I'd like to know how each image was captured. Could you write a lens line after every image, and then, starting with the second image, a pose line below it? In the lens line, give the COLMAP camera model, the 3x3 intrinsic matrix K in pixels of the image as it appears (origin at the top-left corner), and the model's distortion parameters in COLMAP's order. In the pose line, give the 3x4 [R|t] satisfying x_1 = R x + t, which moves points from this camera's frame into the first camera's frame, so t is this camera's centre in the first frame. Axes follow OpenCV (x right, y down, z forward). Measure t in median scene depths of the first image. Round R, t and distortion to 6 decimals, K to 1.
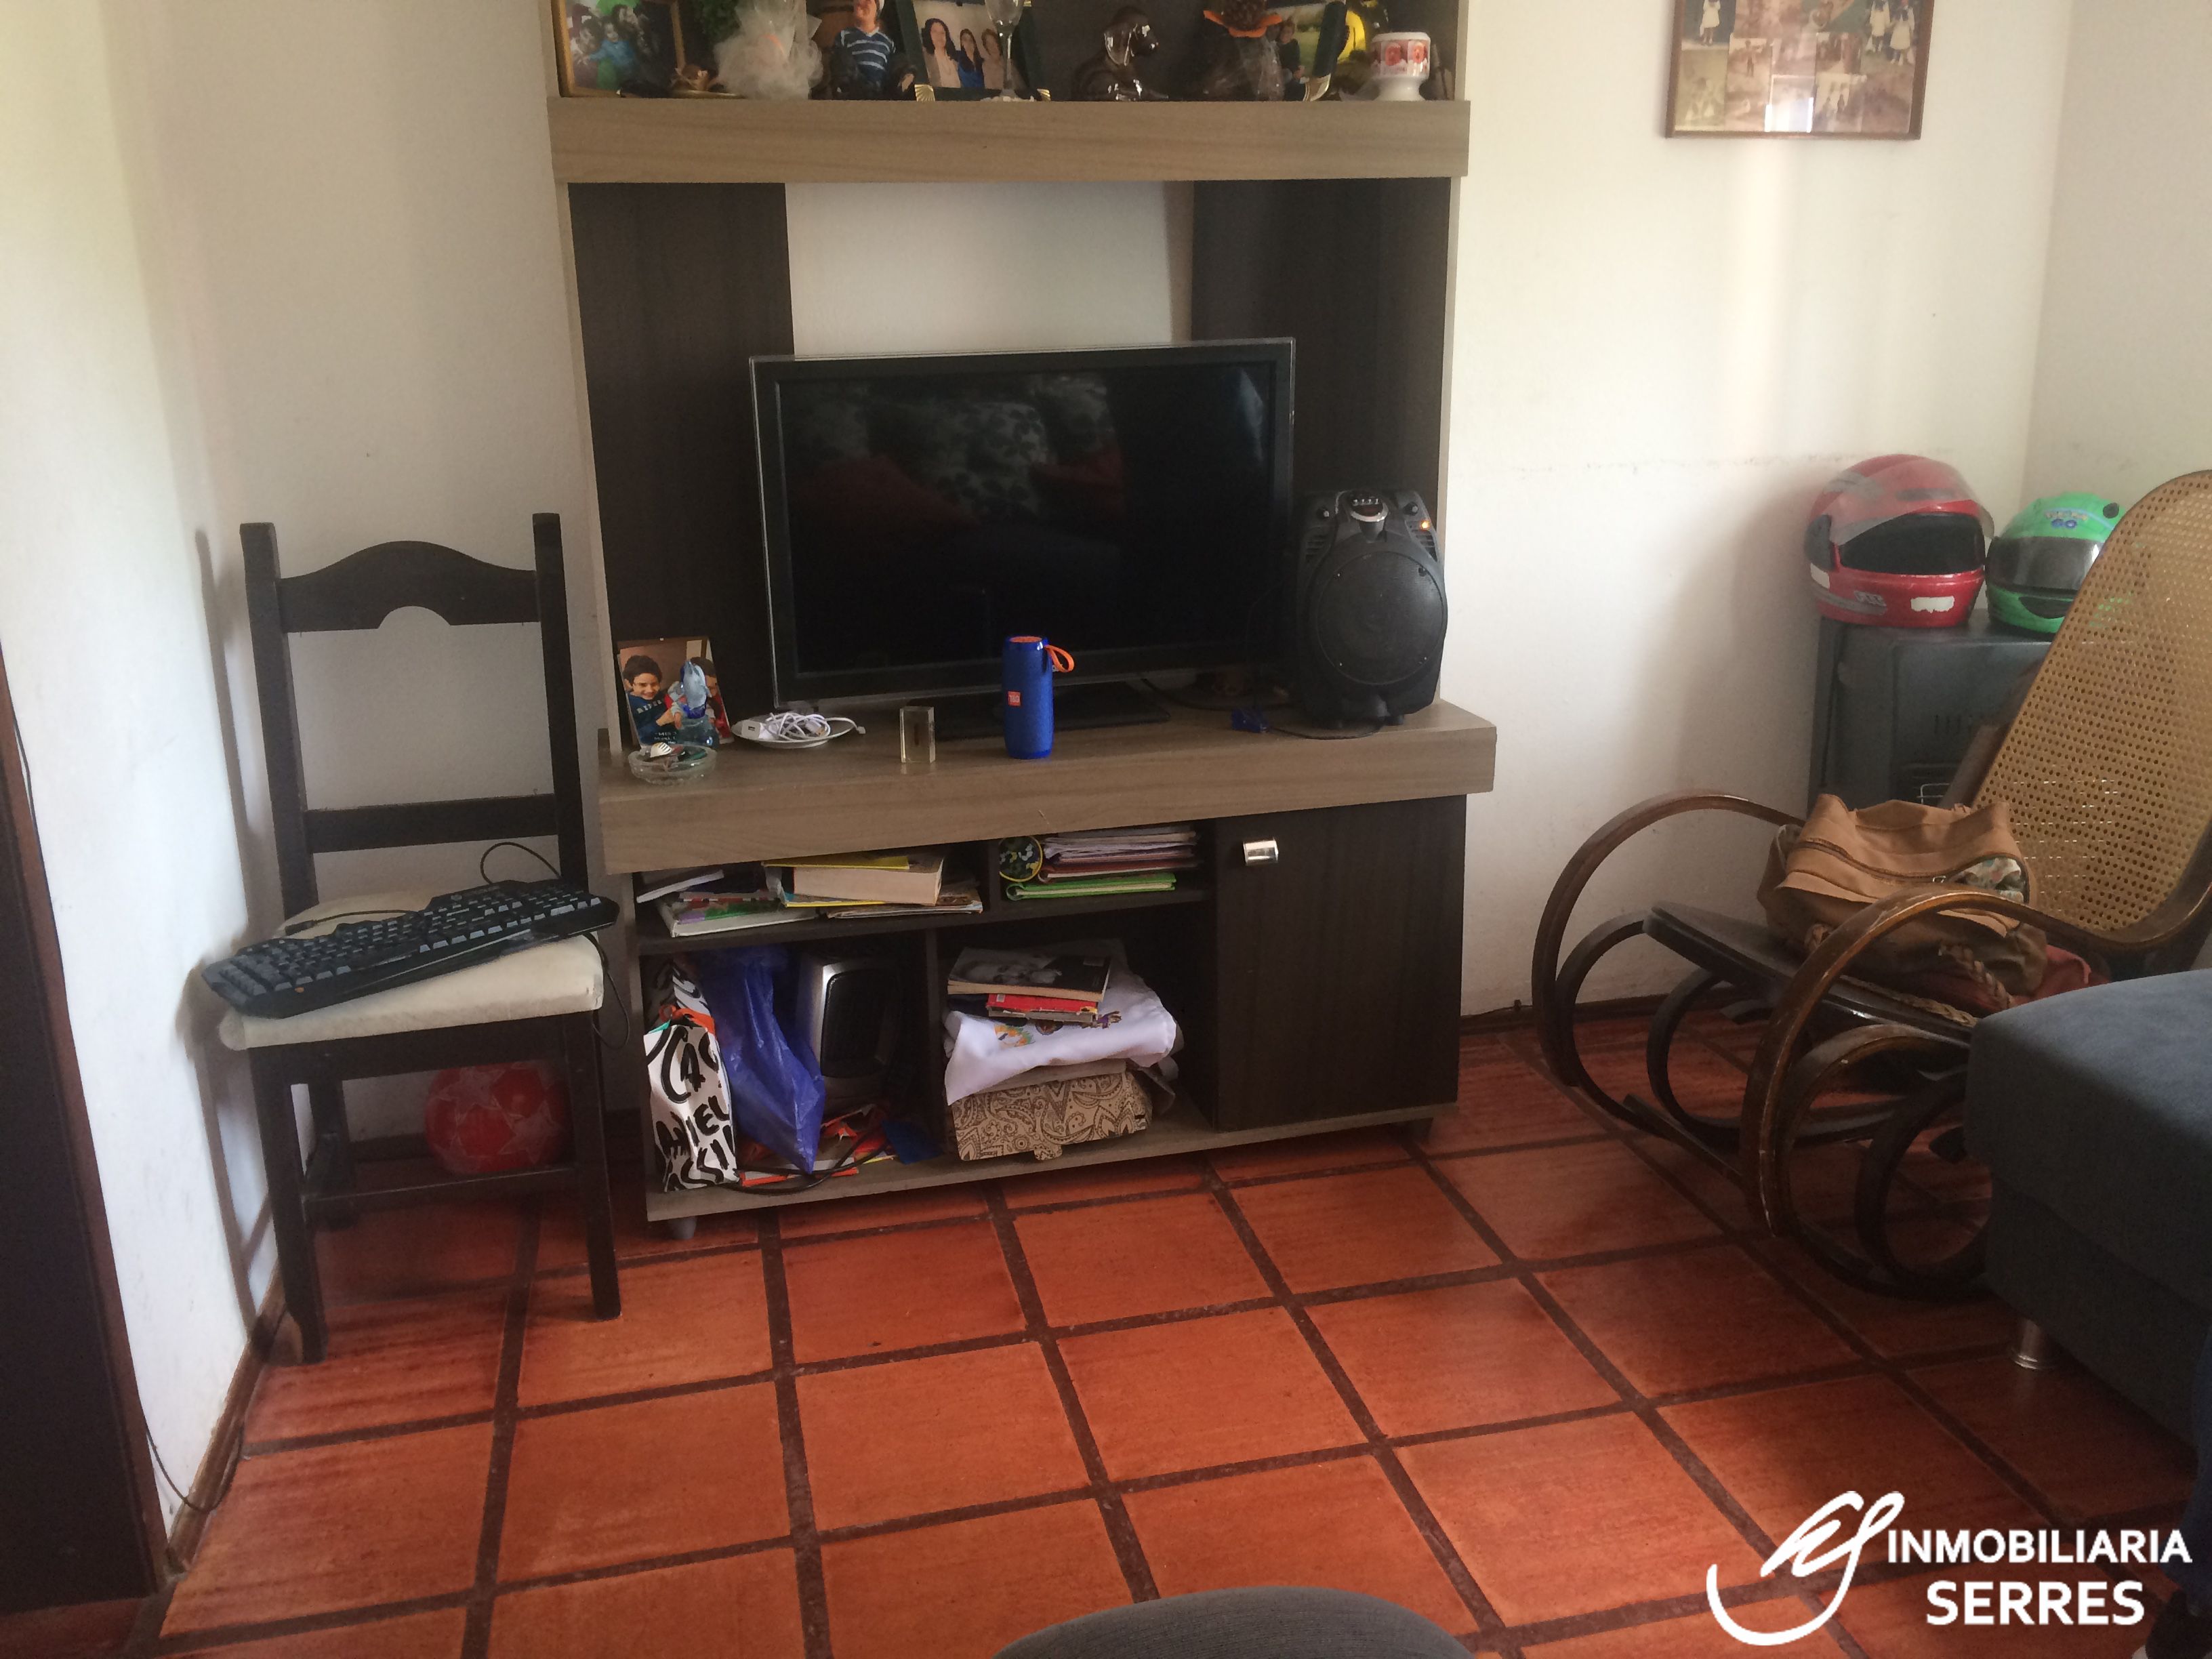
lens RADIAL K [[1858.1, 0, 1106.8], [0, 1858.1, 828.8], [0, 0, 1]] dist [0.051873, -0.083709]
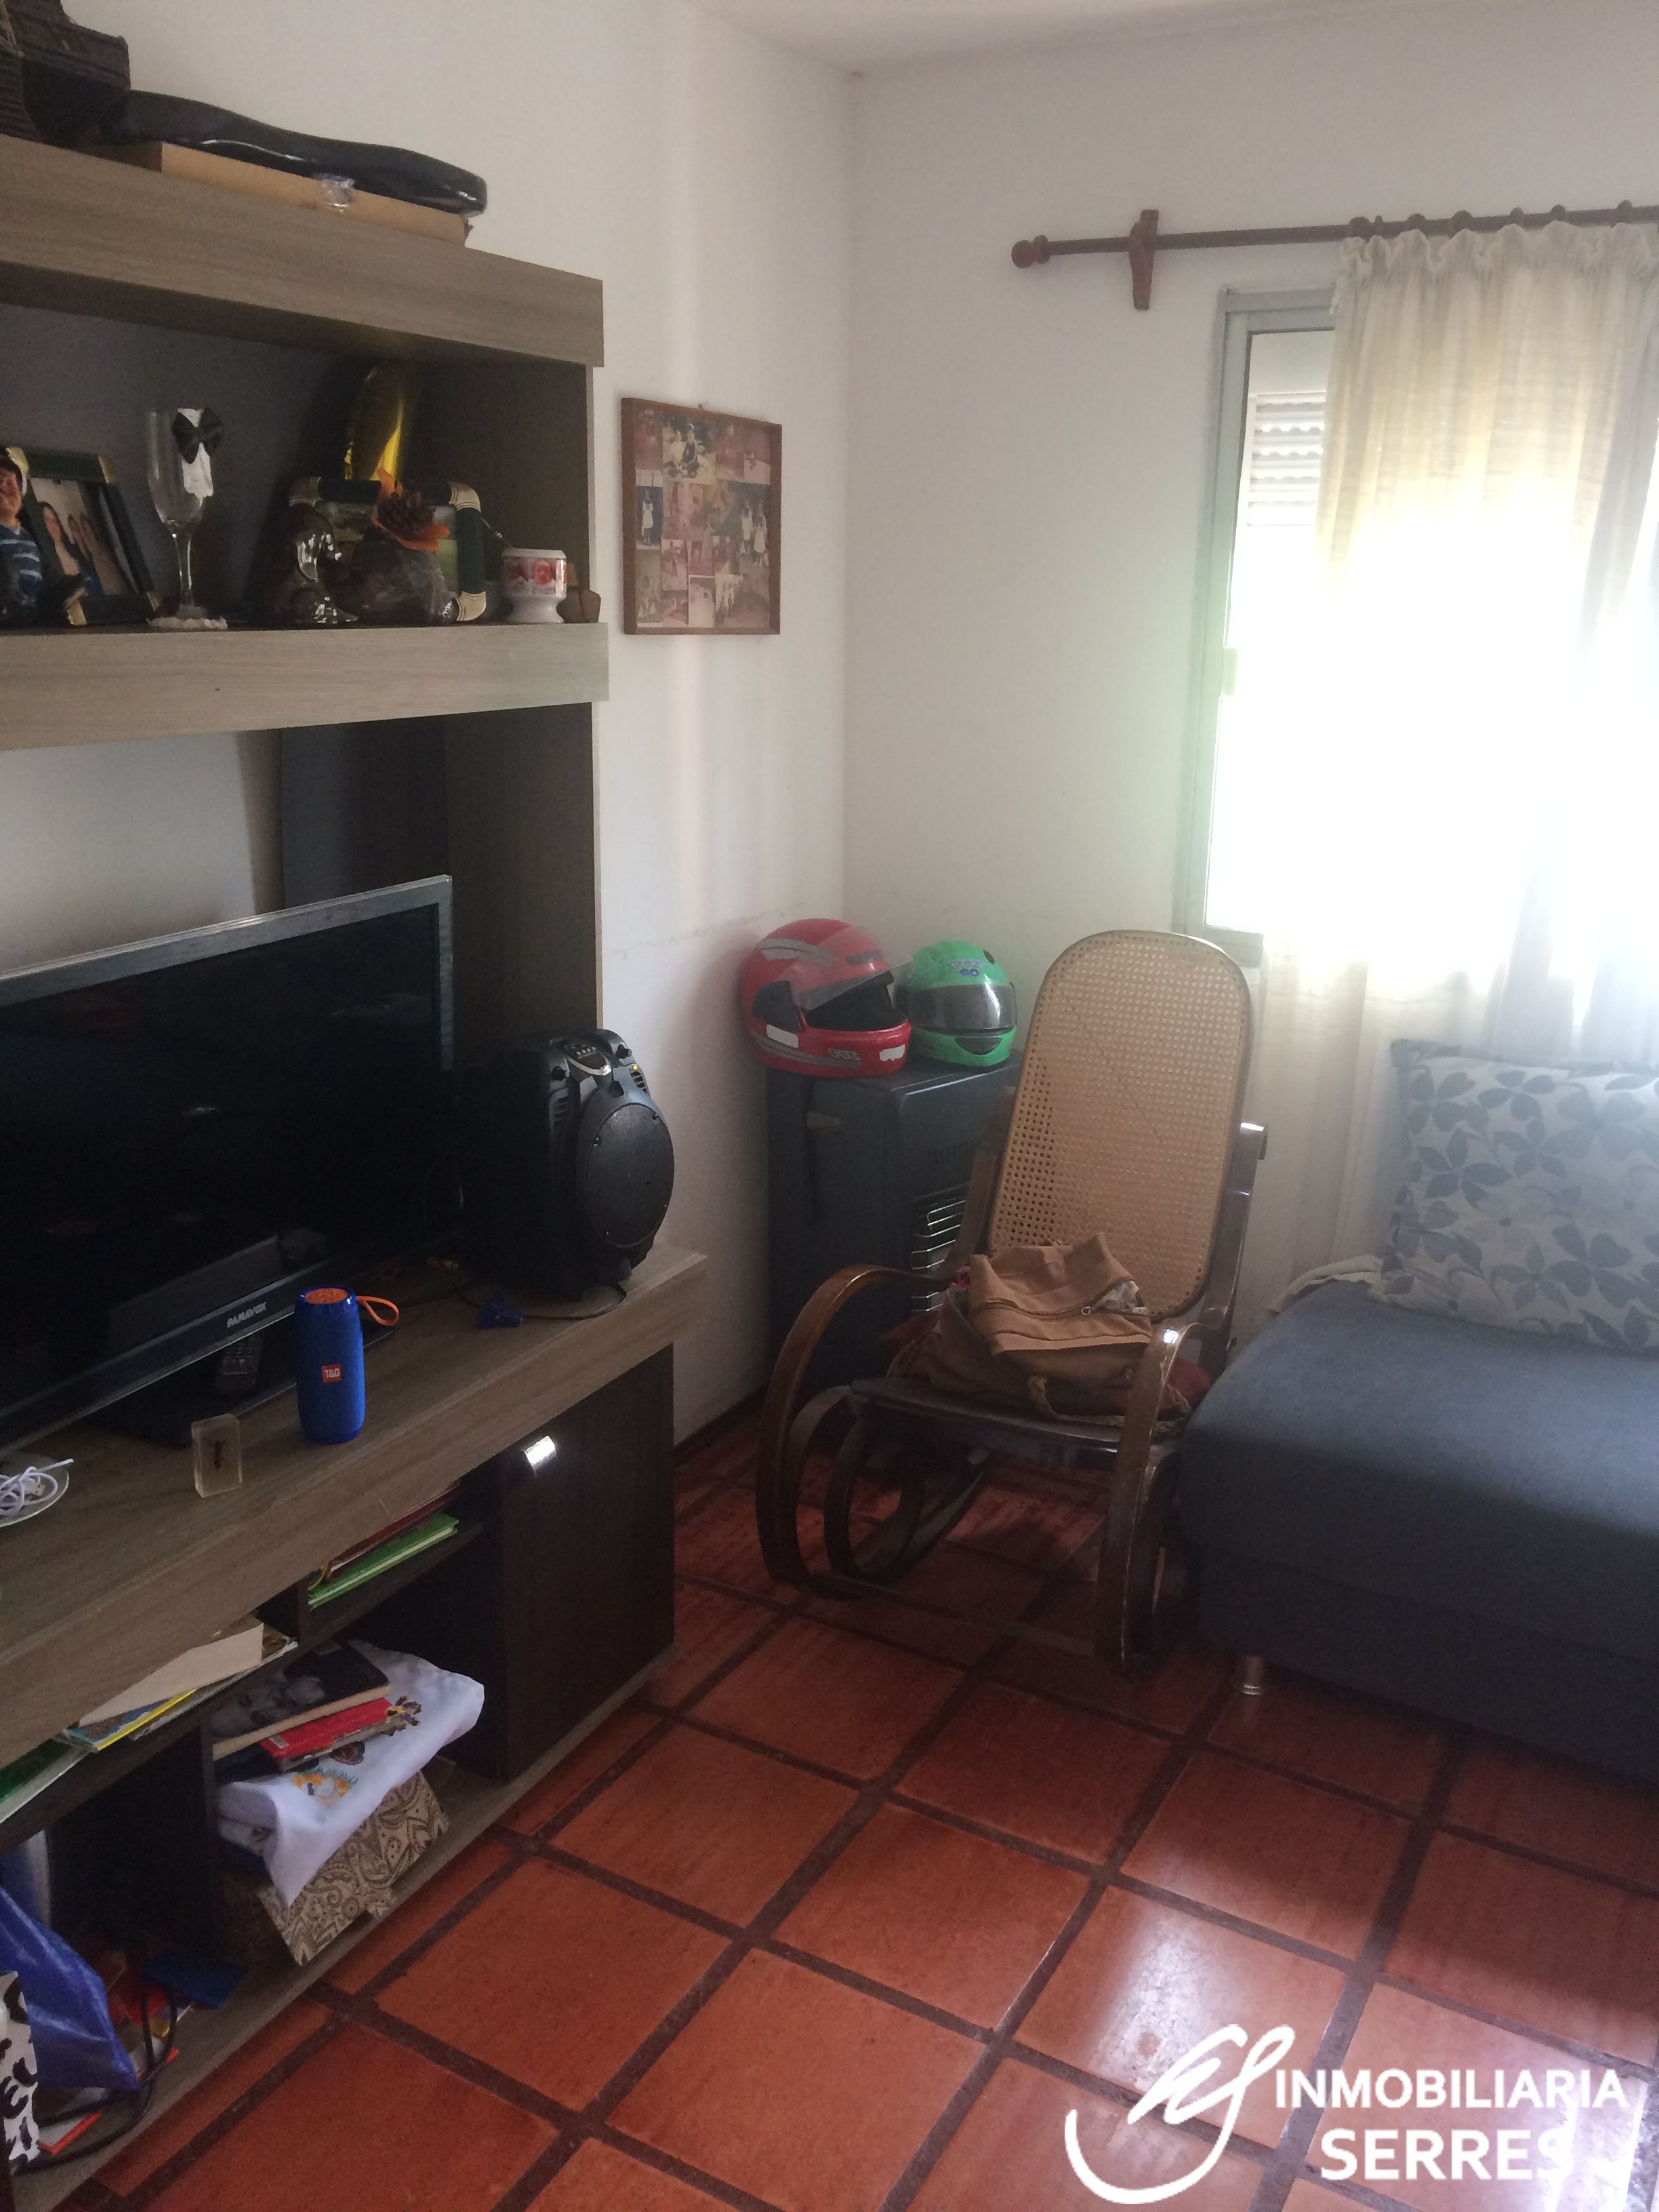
lens RADIAL K [[1858.1, 0, 832.7], [0, 1858.1, 1098.5], [0, 0, 1]] dist [0.051873, -0.083709]
pose [[0.675569, -0.167125, 0.718106, -0.417506], [0.178697, 0.982046, 0.060440, -0.178664], [-0.715314, 0.087492, 0.693304, 0.269678]]
